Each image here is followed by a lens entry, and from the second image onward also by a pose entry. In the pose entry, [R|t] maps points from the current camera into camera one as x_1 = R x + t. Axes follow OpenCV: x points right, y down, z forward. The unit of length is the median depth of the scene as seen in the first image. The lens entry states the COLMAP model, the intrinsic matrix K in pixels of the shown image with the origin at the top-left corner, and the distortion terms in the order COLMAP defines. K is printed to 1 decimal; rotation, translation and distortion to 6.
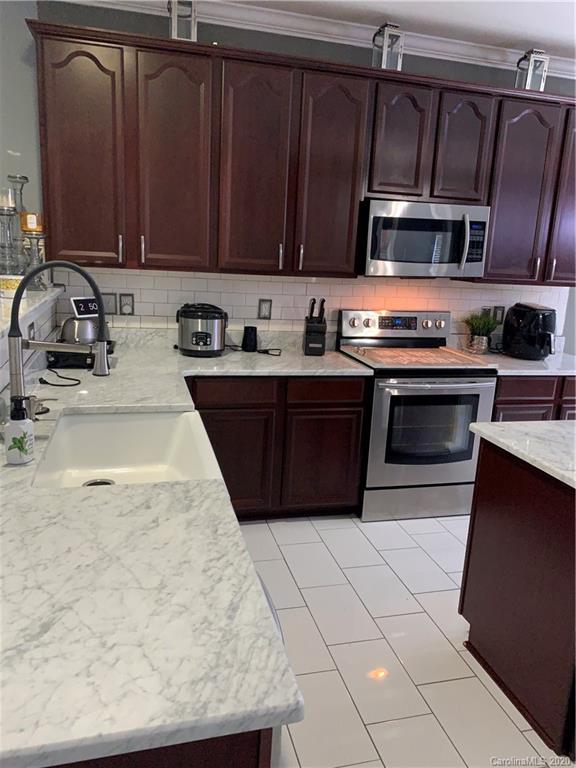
lens RADIAL K [[593.1, 0, 288.0], [0, 593.1, 384.0], [0, 0, 1]] dist [0.004726, -0.001553]
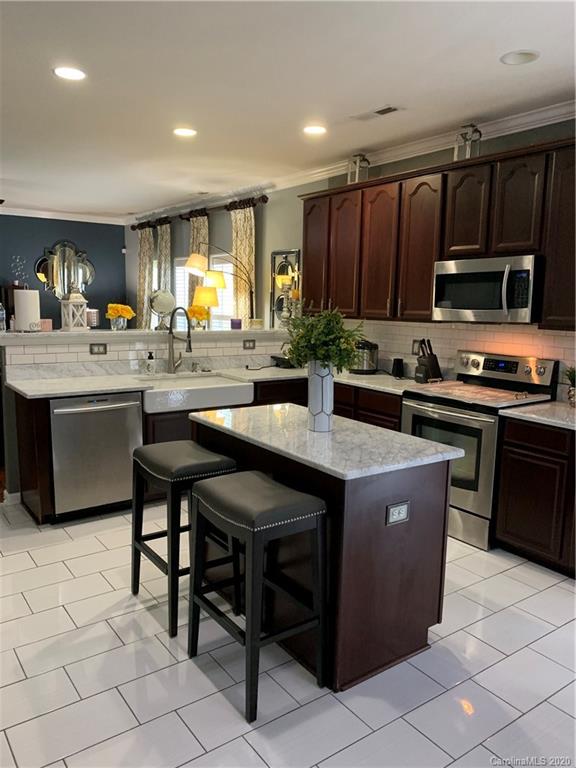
lens RADIAL K [[593.1, 0, 288.0], [0, 593.1, 384.0], [0, 0, 1]] dist [0.004726, -0.001553]
pose [[0.341696, 0.090077, -0.935484, 1.244354], [-0.207252, 0.978113, 0.018480, -0.010737], [0.916674, 0.187566, 0.352886, 0.303054]]
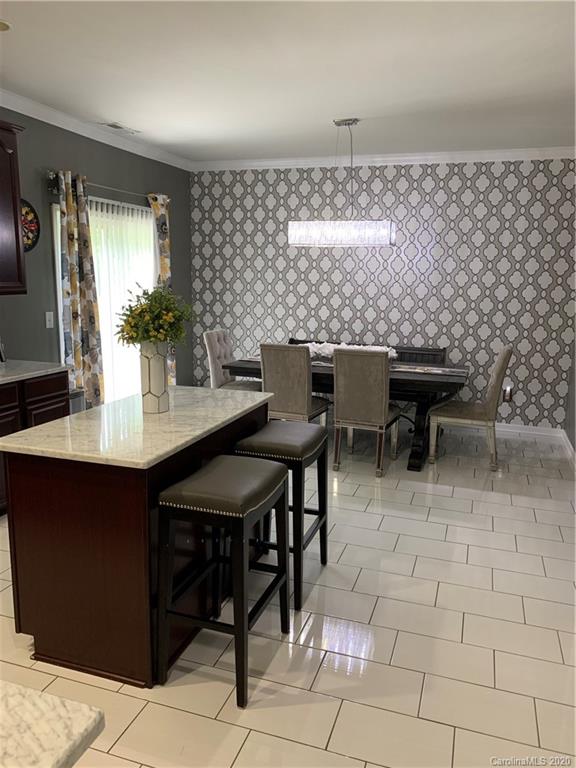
lens RADIAL K [[593.1, 0, 288.0], [0, 593.1, 384.0], [0, 0, 1]] dist [0.004726, -0.001553]
pose [[0.562000, -0.198149, 0.803052, -0.129340], [0.203402, 0.974176, 0.098026, -0.016409], [-0.801737, 0.108252, 0.587791, 0.012234]]
